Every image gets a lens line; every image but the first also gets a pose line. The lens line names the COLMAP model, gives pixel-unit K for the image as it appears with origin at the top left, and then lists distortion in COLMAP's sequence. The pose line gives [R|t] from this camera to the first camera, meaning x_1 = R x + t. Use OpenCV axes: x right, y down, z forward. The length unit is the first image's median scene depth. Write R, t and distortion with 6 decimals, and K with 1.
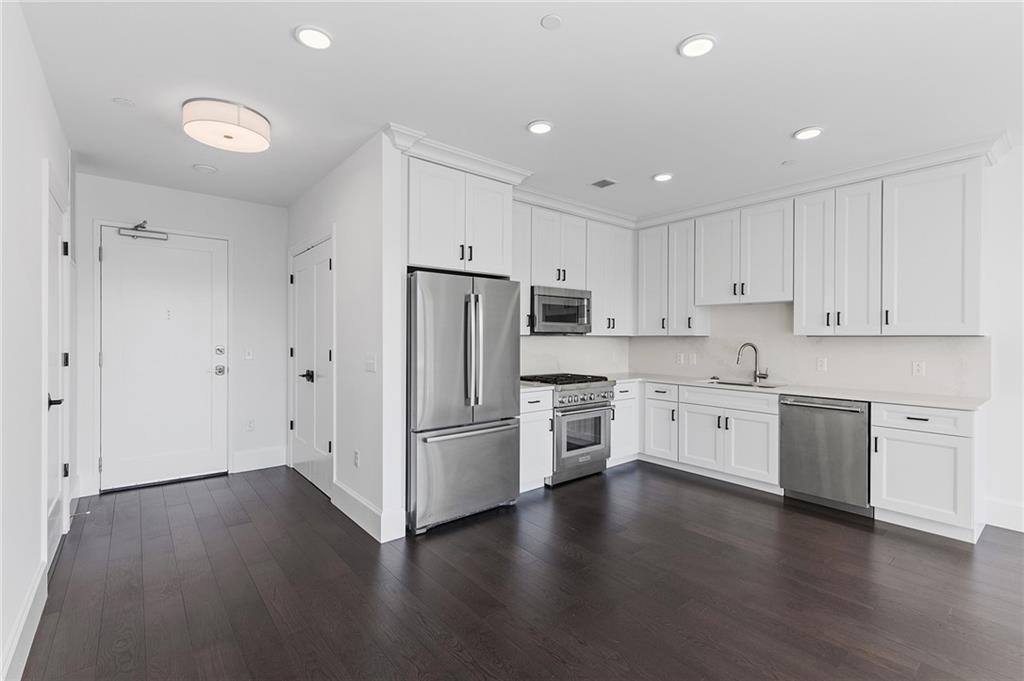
lens RADIAL K [[472.5, 0, 527.4], [0, 472.5, 343.6], [0, 0, 1]] dist [0.007713, -0.002558]
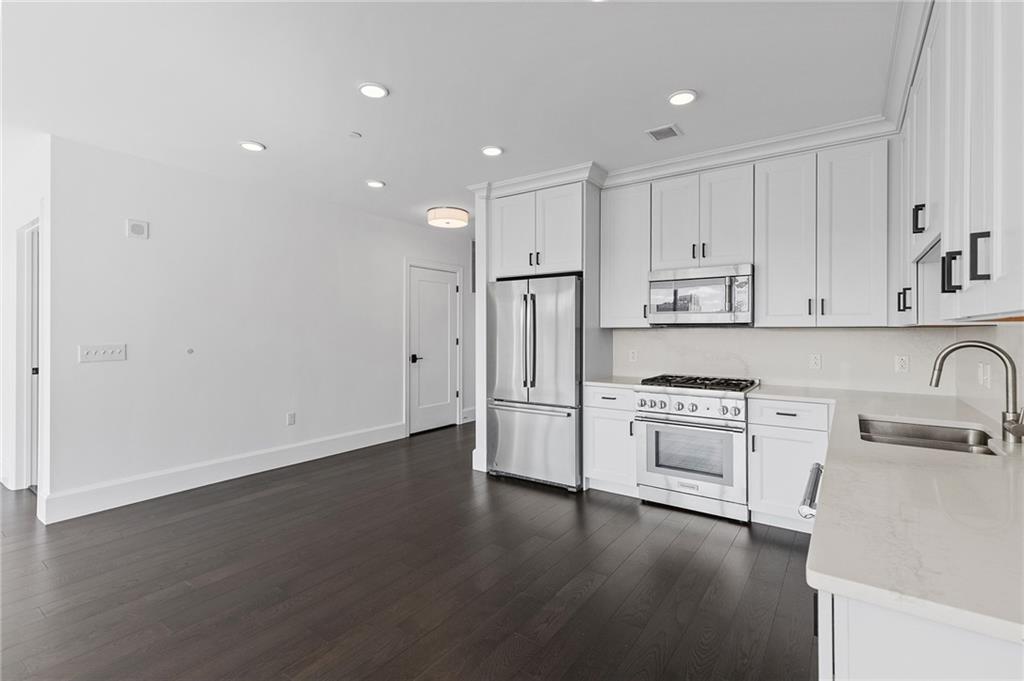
lens RADIAL K [[472.5, 0, 509.9], [0, 472.5, 331.0], [0, 0, 1]] dist [0.007713, -0.002558]
pose [[0.232035, -0.003080, -0.972702, 0.862227], [-0.011356, 0.999918, -0.005875, -0.002850], [0.972641, 0.012410, 0.231981, 0.569646]]
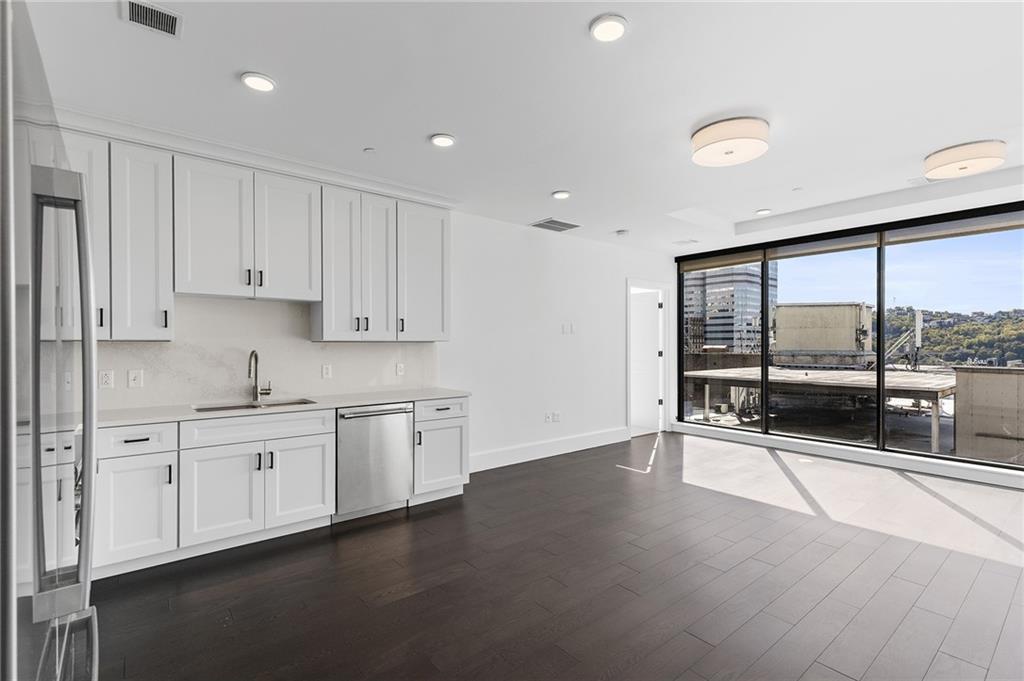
lens RADIAL K [[472.5, 0, 491.4], [0, 472.5, 345.5], [0, 0, 1]] dist [0.007713, -0.002558]
pose [[0.024881, -0.008432, 0.999655, -0.315248], [0.011715, 0.999898, 0.008143, -0.011908], [-0.999622, 0.011509, 0.024977, 0.666511]]
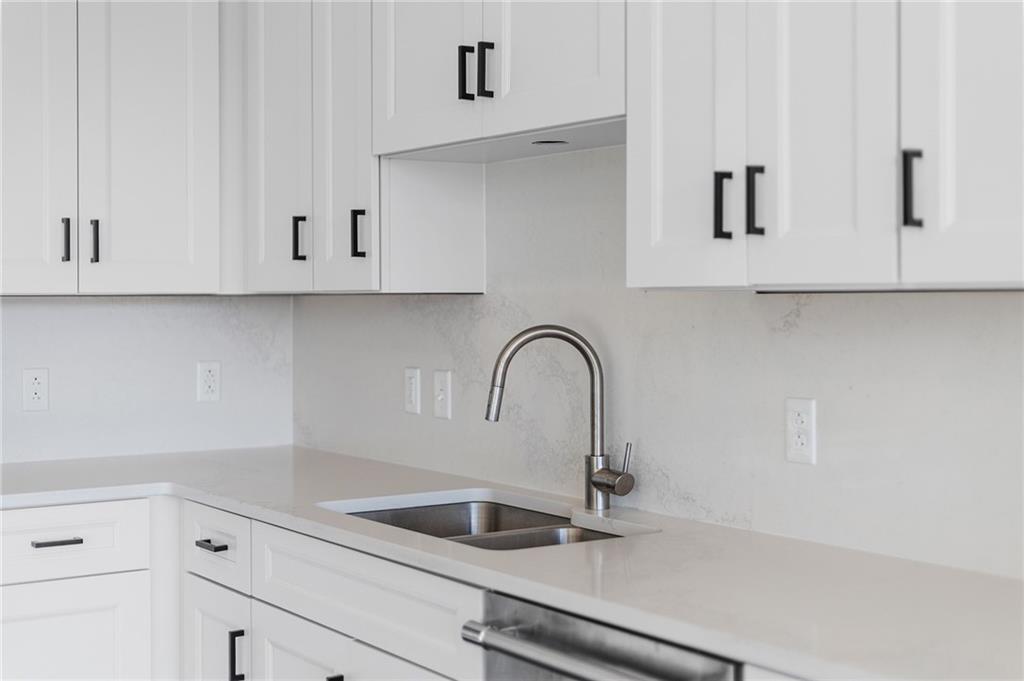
lens RADIAL K [[1489.4, 0, 526.4], [0, 1489.4, 310.5], [0, 0, 1]] dist [0.024919, 0.000000]
pose [[0.994811, -0.004000, -0.101665, 0.584292], [0.003691, 0.999988, -0.003228, -0.006311], [0.101677, 0.002836, 0.994813, 0.367725]]
